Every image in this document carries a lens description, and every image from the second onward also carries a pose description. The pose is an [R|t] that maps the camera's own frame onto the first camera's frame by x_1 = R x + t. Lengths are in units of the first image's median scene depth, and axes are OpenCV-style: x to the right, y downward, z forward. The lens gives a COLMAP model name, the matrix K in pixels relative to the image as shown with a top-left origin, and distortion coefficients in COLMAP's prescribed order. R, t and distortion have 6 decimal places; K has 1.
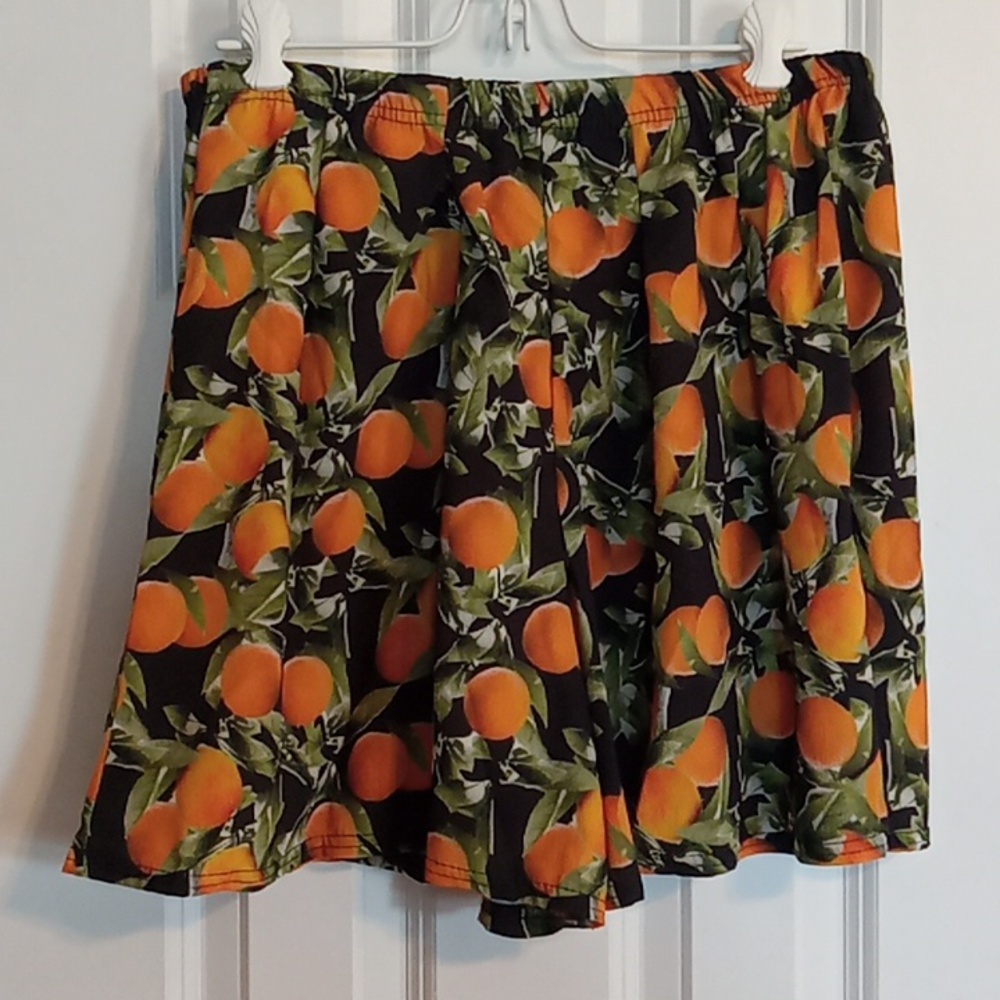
lens RADIAL K [[1428.5, 0, 535.3], [0, 1428.5, 501.4], [0, 0, 1]] dist [0.031661, -0.102175]
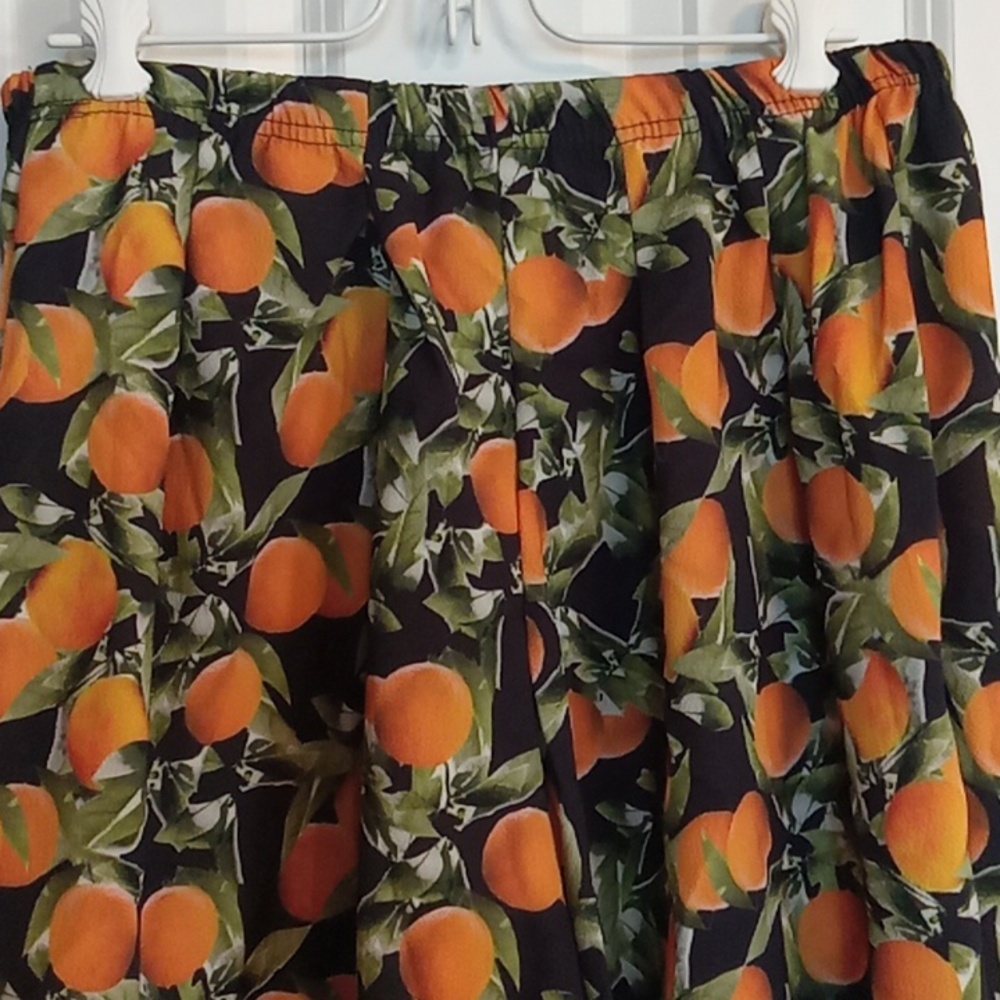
lens RADIAL K [[1428.5, 0, 535.3], [0, 1428.5, 501.4], [0, 0, 1]] dist [0.031661, -0.102175]
pose [[0.999643, -0.016238, 0.021240, 0.005018], [0.017112, 0.998986, -0.041644, -0.051682], [-0.020542, 0.041992, 0.998907, 0.283534]]
